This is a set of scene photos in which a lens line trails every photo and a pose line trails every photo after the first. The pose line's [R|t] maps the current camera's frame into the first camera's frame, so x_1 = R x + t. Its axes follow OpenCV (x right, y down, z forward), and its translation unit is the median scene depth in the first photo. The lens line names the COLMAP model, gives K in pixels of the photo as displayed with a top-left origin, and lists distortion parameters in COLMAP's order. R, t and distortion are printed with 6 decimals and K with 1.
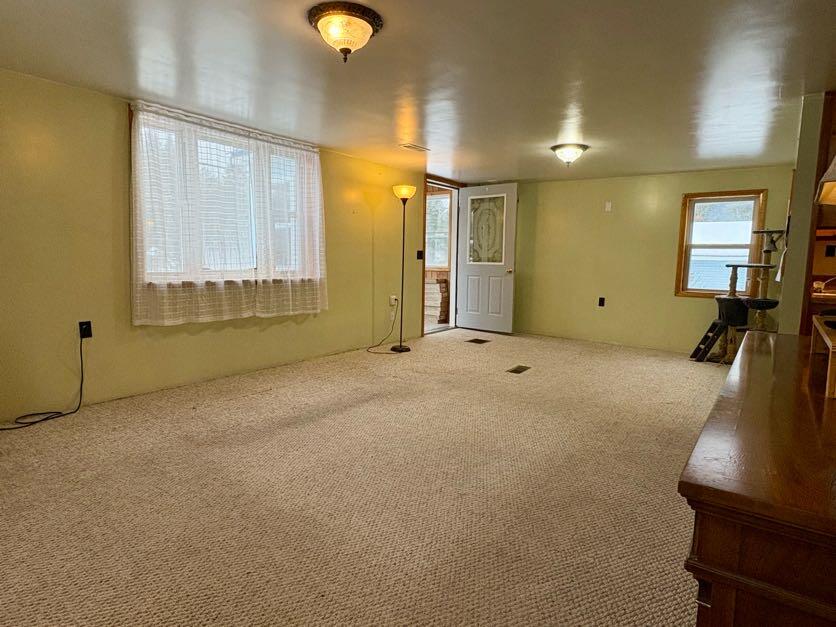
lens RADIAL K [[474.9, 0, 418.0], [0, 474.9, 313.5], [0, 0, 1]] dist [0.003493, 0.000921]
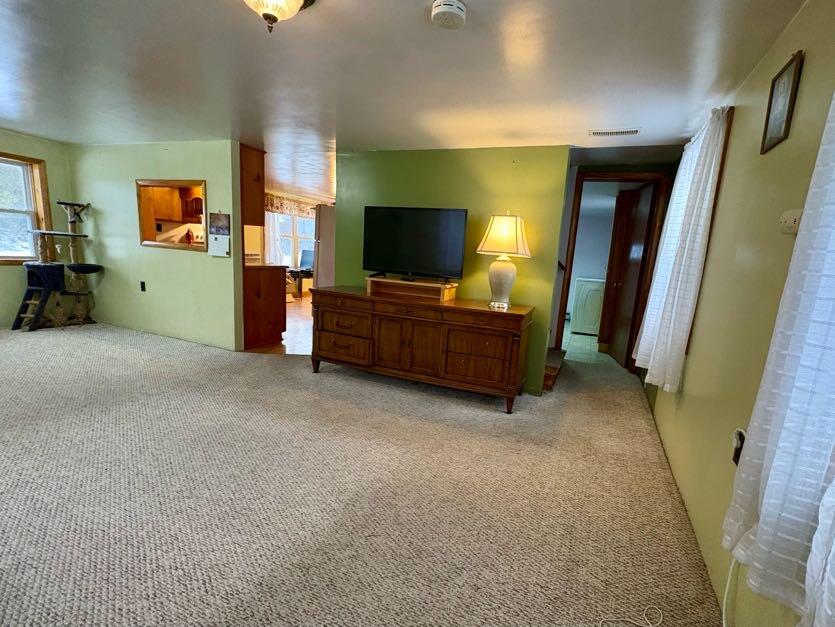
lens RADIAL K [[409.4, 0, 417.5], [0, 409.4, 313.5], [0, 0, 1]] dist [0.043786, 0.000166]
pose [[-0.203200, -0.189574, 0.960610, -0.515009], [0.045658, 0.978176, 0.202699, -0.093067], [-0.978072, 0.085048, -0.190110, 0.451466]]
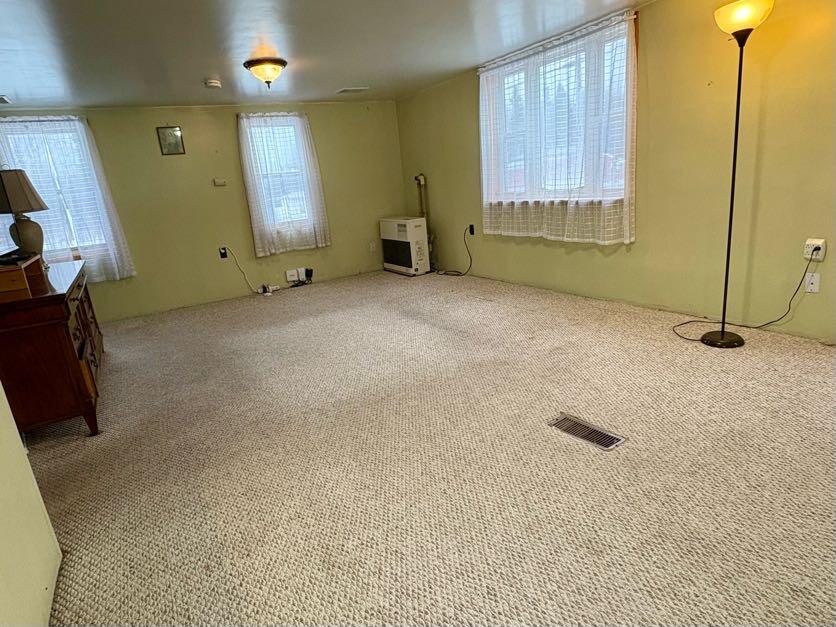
lens RADIAL K [[474.9, 0, 418.0], [0, 474.9, 313.5], [0, 0, 1]] dist [0.003493, 0.000921]
pose [[-0.365796, 0.259842, -0.893687, 0.674890], [-0.026695, 0.956911, 0.289151, -0.118612], [0.930312, 0.129628, -0.343098, 1.050479]]
